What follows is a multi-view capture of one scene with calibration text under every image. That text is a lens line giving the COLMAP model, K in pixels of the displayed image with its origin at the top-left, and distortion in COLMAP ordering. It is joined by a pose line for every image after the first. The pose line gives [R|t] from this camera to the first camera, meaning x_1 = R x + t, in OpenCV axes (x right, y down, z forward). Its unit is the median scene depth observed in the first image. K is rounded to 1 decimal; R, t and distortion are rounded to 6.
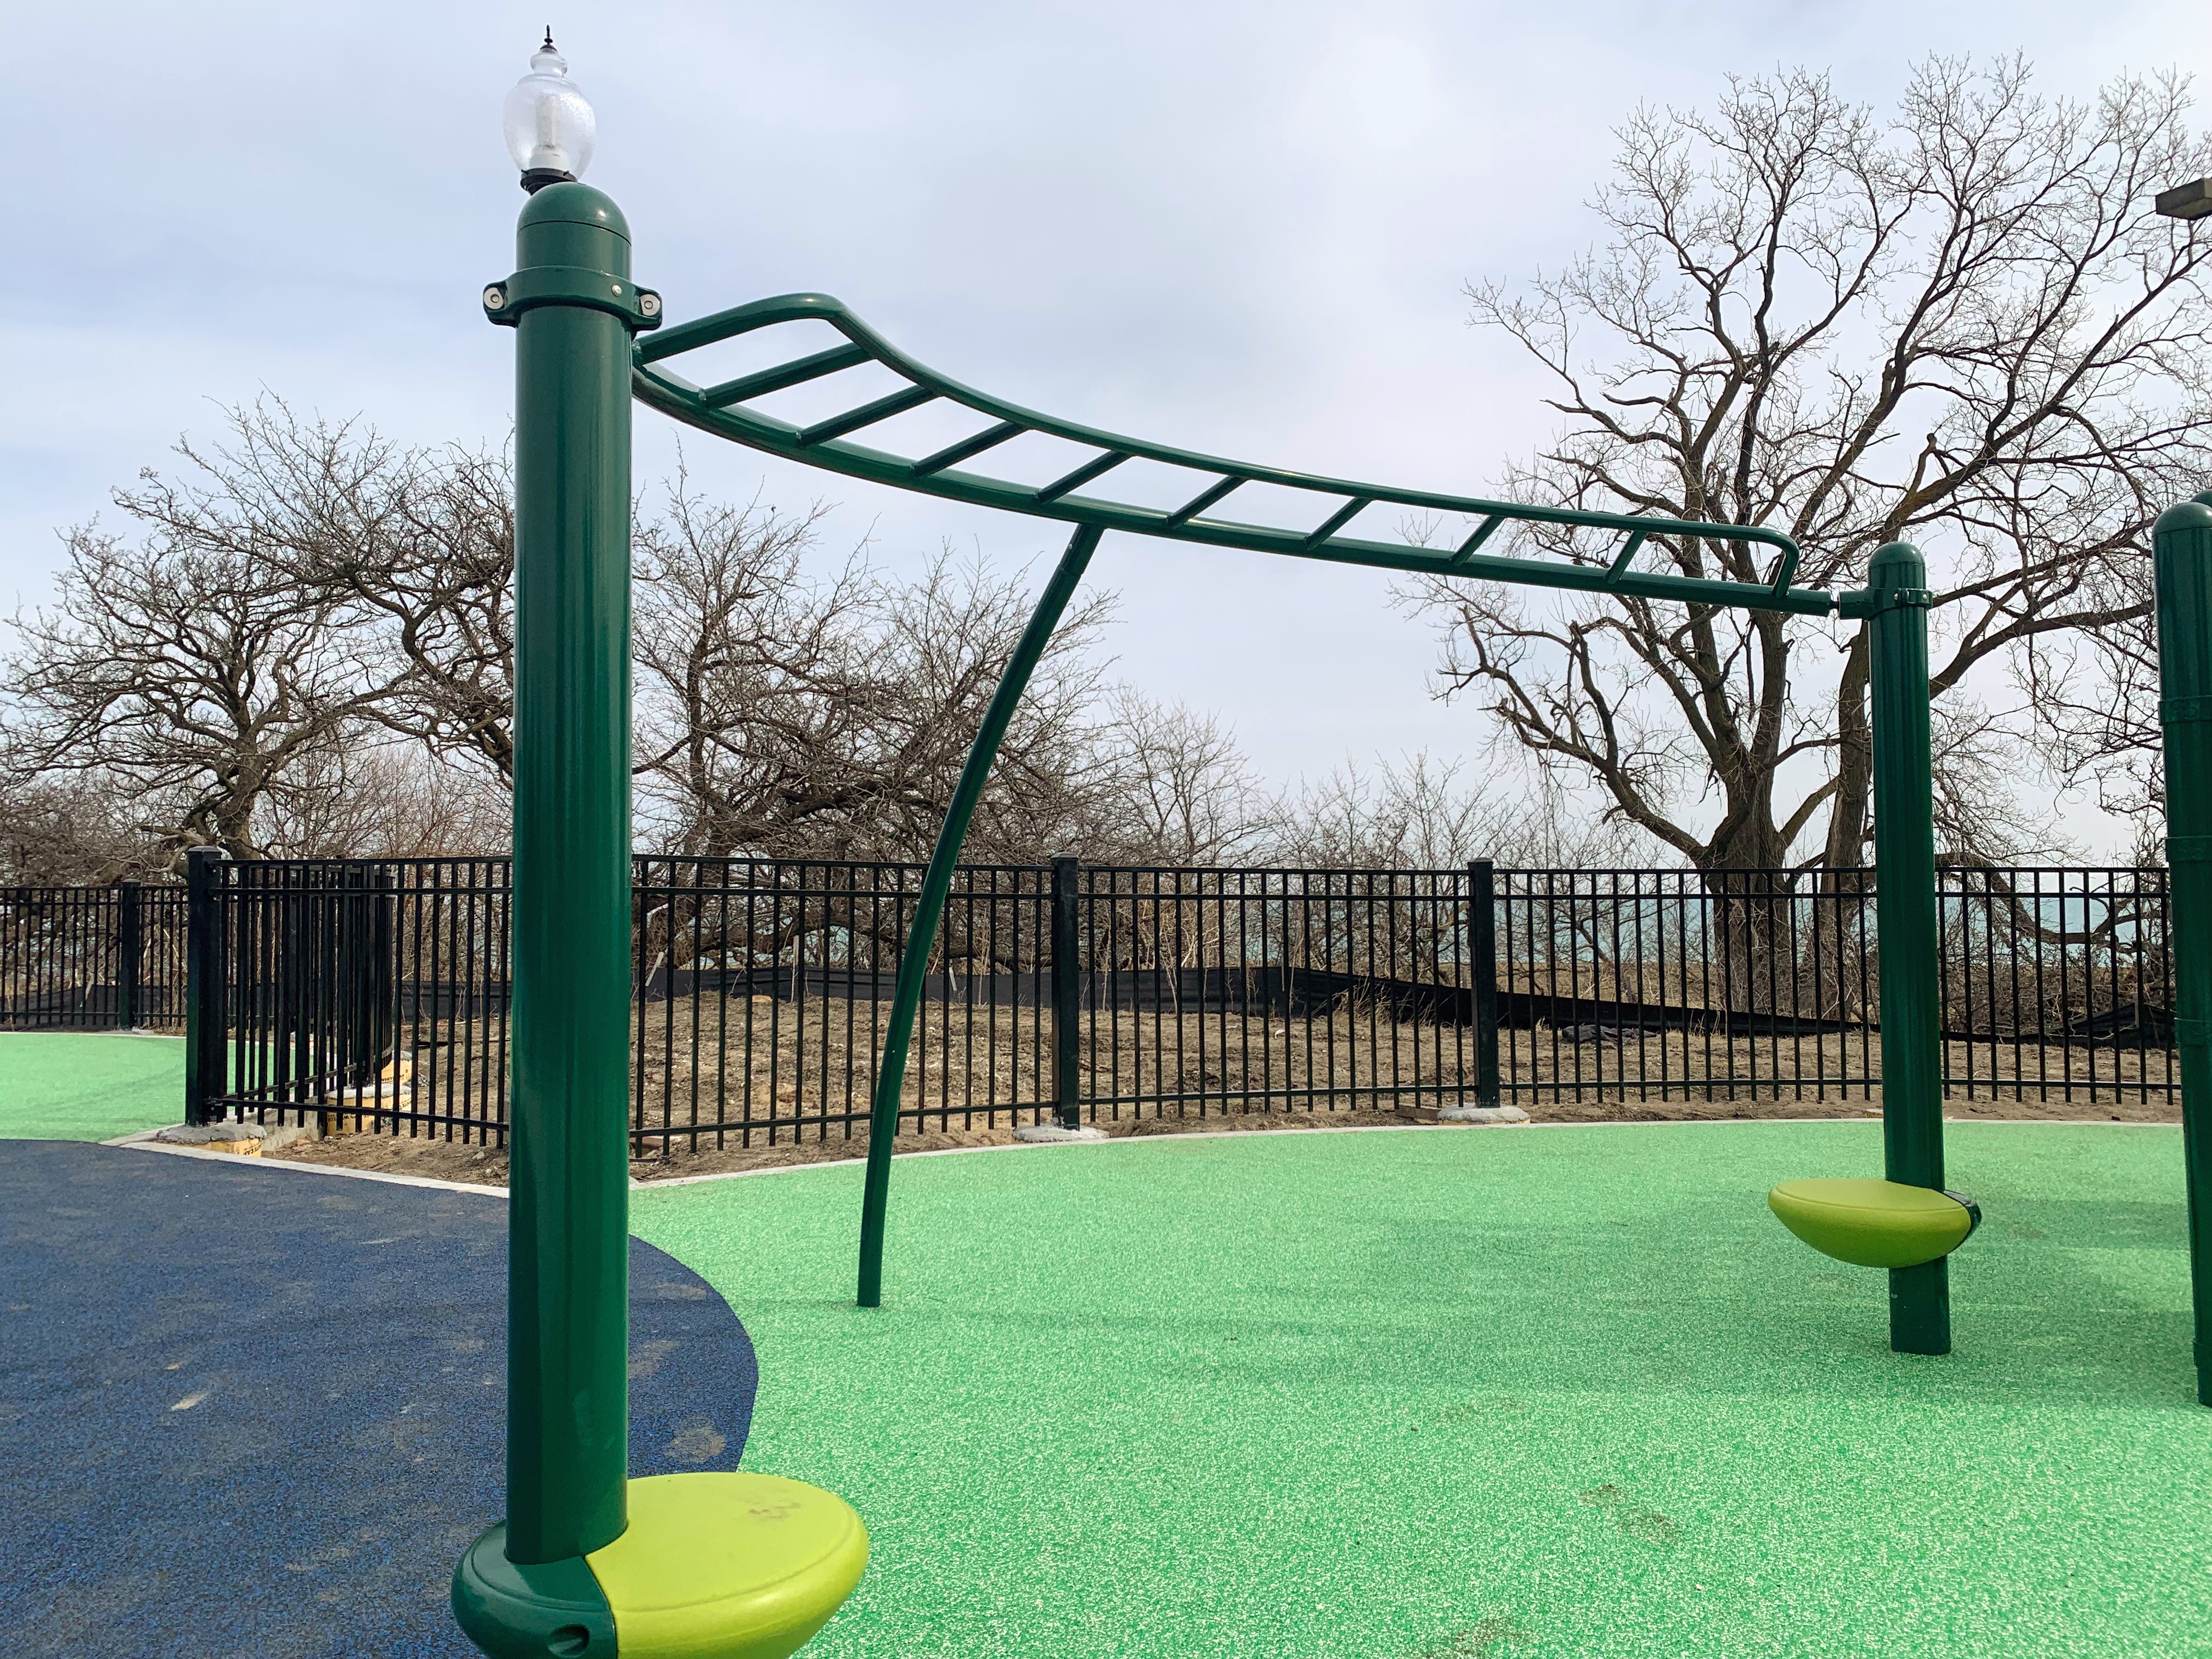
lens RADIAL K [[1712.2, 0, 1140.4], [0, 1712.2, 853.4], [0, 0, 1]] dist [0.097814, -0.215332]
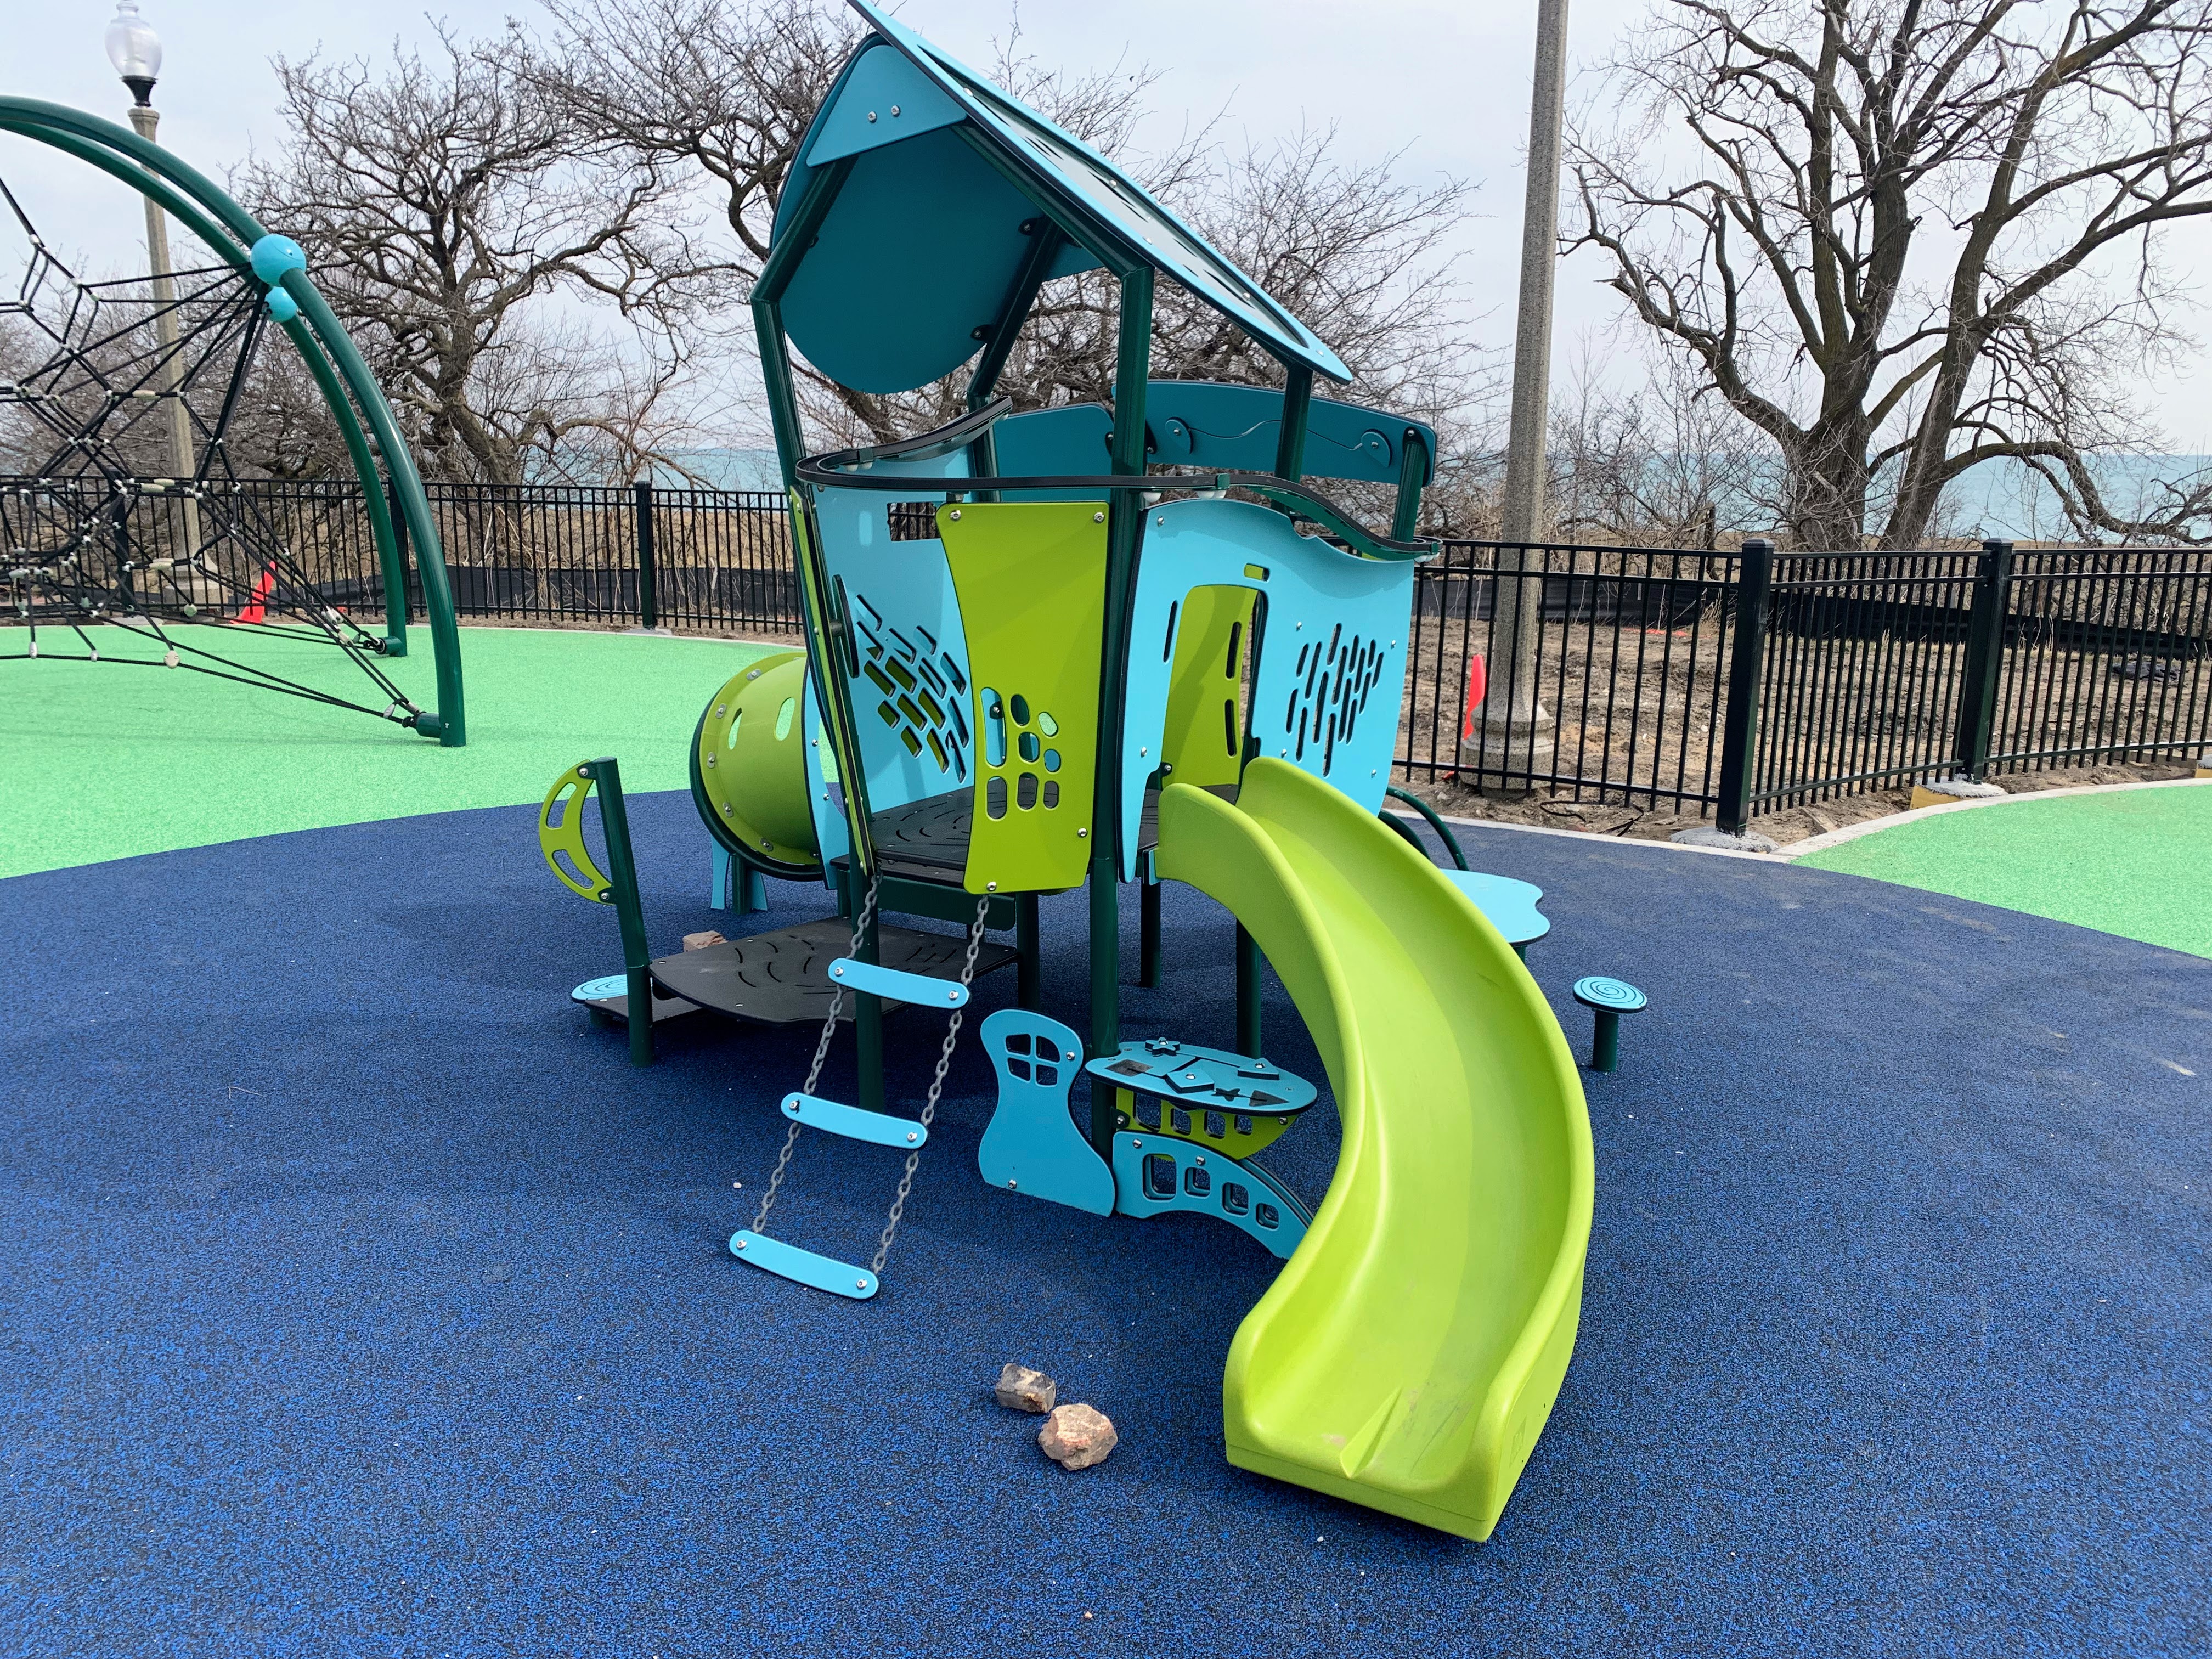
lens RADIAL K [[1711.2, 0, 1110.8], [0, 1711.2, 828.1], [0, 0, 1]] dist [0.021701, -0.004595]
pose [[0.998482, 0.012702, 0.053590, -0.133721], [-0.025510, 0.969034, 0.245605, -0.015266], [-0.048811, -0.246599, 0.967888, -0.016347]]
